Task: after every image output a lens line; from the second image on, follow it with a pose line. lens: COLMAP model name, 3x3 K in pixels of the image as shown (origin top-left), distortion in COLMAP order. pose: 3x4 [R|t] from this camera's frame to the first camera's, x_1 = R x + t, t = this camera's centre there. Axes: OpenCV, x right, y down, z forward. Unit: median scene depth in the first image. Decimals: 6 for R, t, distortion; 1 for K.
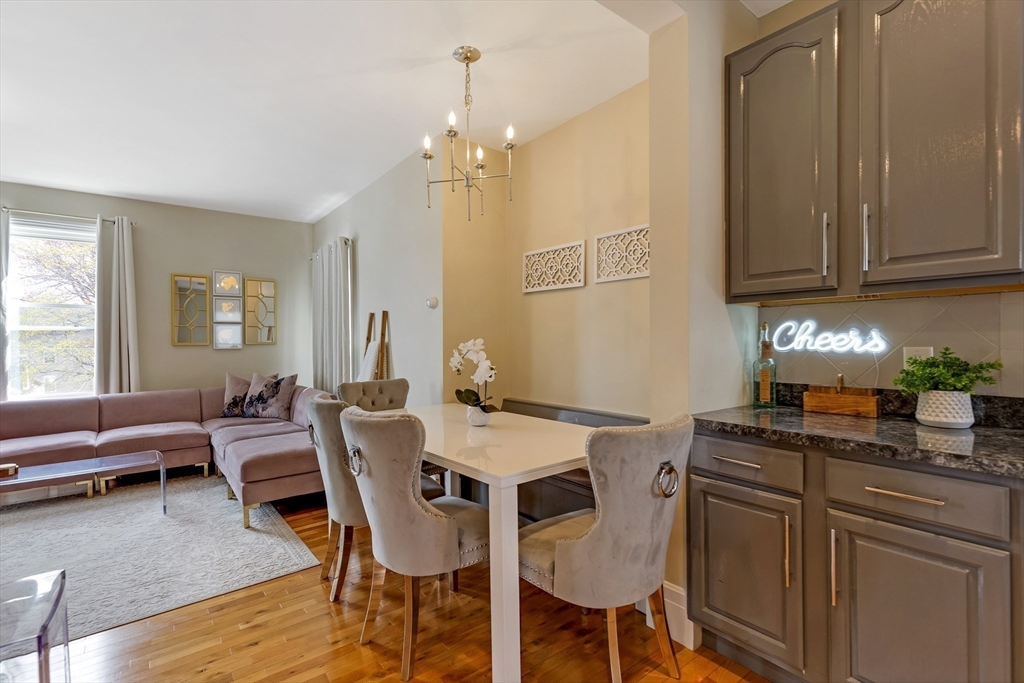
lens RADIAL K [[475.7, 0, 512.1], [0, 475.7, 341.3], [0, 0, 1]] dist [0.003995, -0.000301]
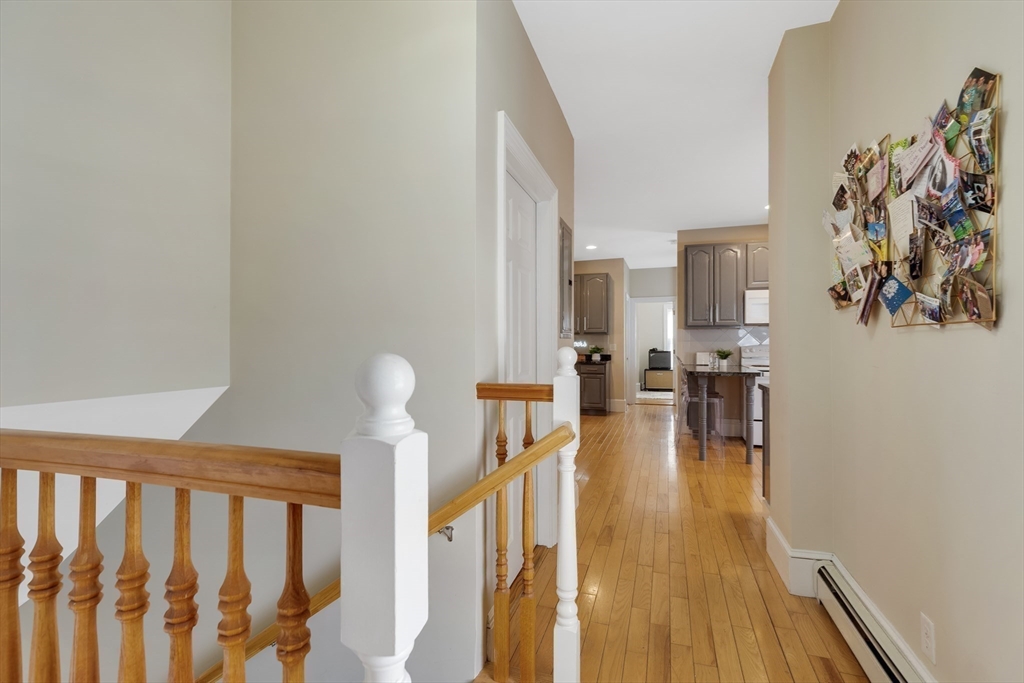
lens RADIAL K [[475.7, 0, 511.7], [0, 475.7, 345.0], [0, 0, 1]] dist [0.003995, -0.000301]
pose [[0.830975, 0.013560, 0.556145, -2.394558], [-0.010381, 0.999907, -0.008869, 0.057589], [-0.556214, 0.001596, 0.831038, -2.439692]]
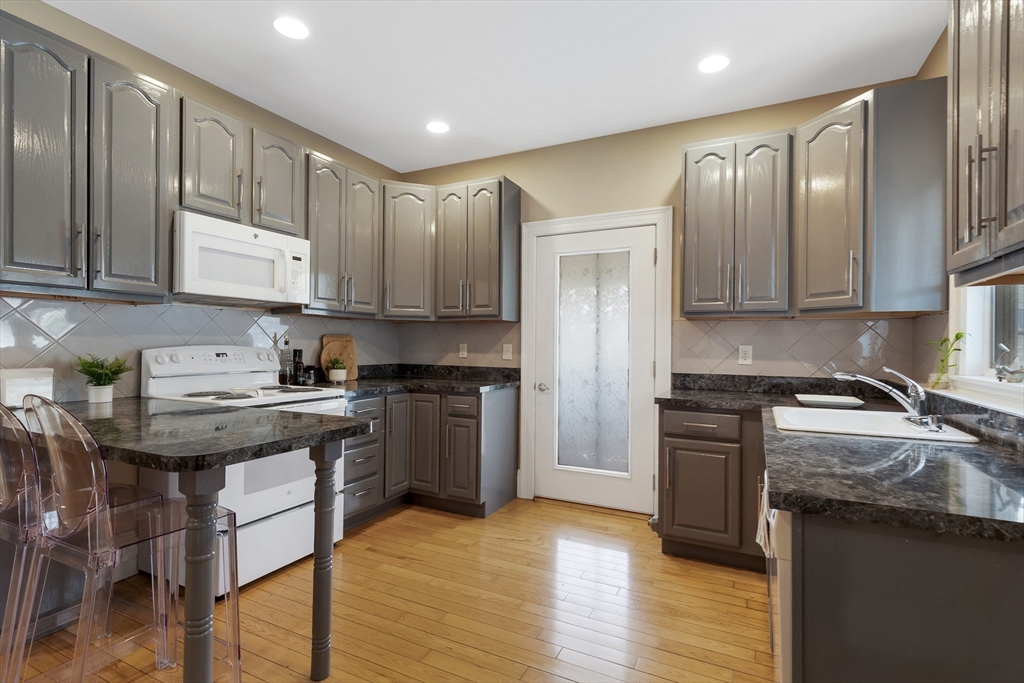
lens RADIAL K [[475.7, 0, 505.1], [0, 475.7, 344.1], [0, 0, 1]] dist [0.003995, -0.000301]
pose [[-0.438812, 0.003160, 0.898573, -0.913730], [-0.005526, 0.999965, -0.006216, 0.012914], [-0.898562, -0.007693, -0.438780, -0.938454]]
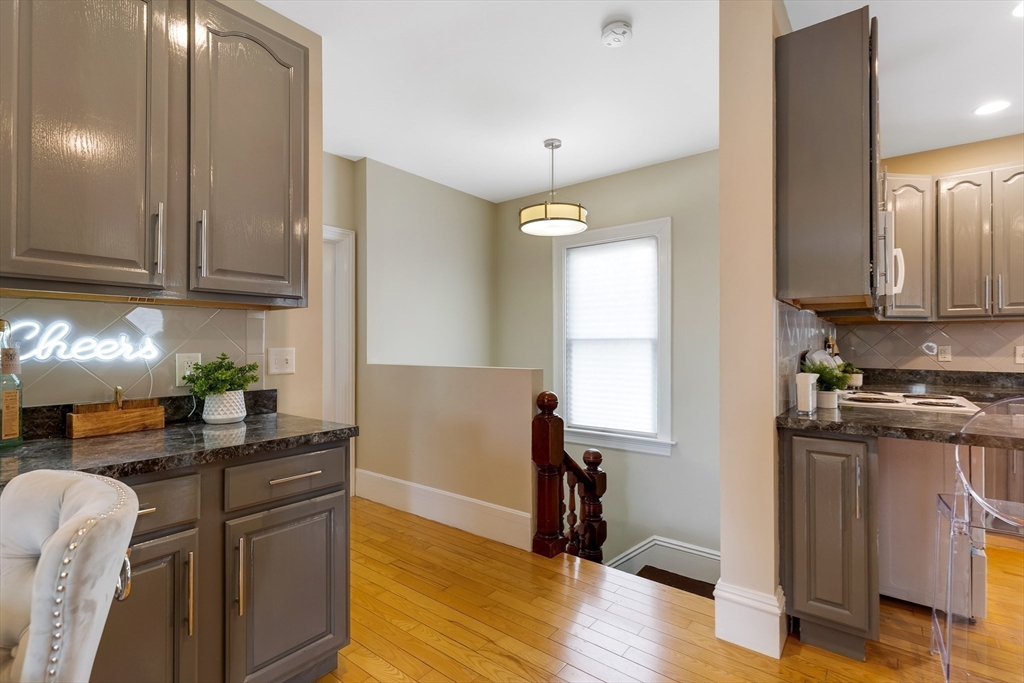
lens RADIAL K [[475.7, 0, 519.1], [0, 475.7, 342.8], [0, 0, 1]] dist [0.003995, -0.000301]
pose [[-0.250397, 0.010515, 0.968086, -0.337141], [0.002276, 0.999945, -0.010273, 0.000940], [-0.968141, -0.000369, -0.250407, 0.540086]]
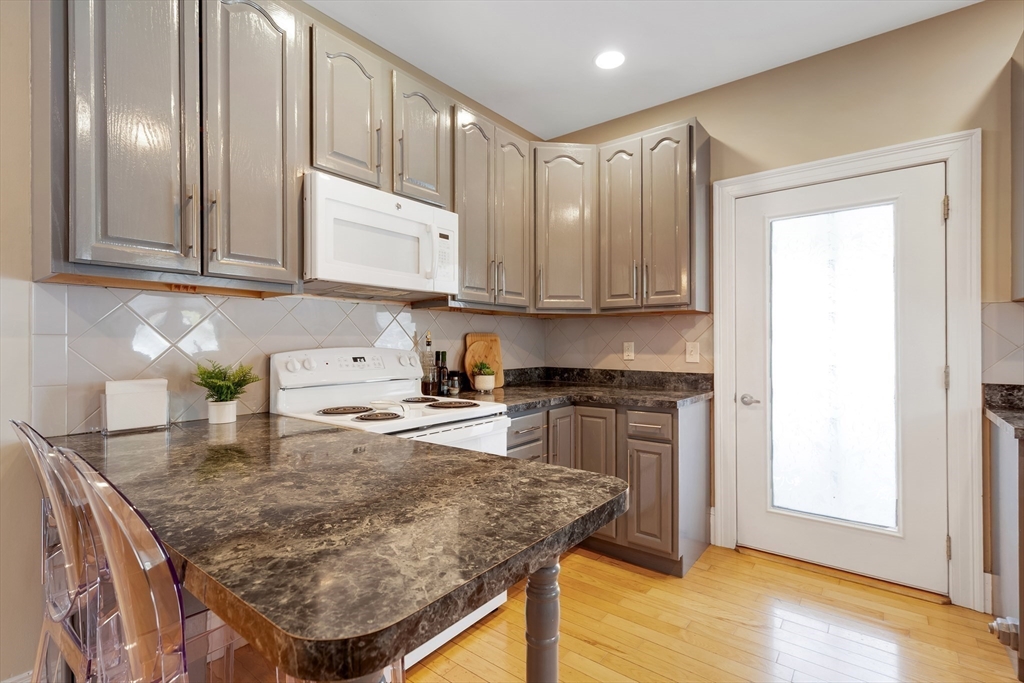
lens RADIAL K [[475.7, 0, 507.2], [0, 475.7, 343.4], [0, 0, 1]] dist [0.003995, -0.000301]
pose [[-0.241408, 0.006303, 0.970403, -0.435873], [0.004019, 0.999977, -0.005495, 0.010062], [-0.970415, 0.002574, -0.241428, -0.868670]]
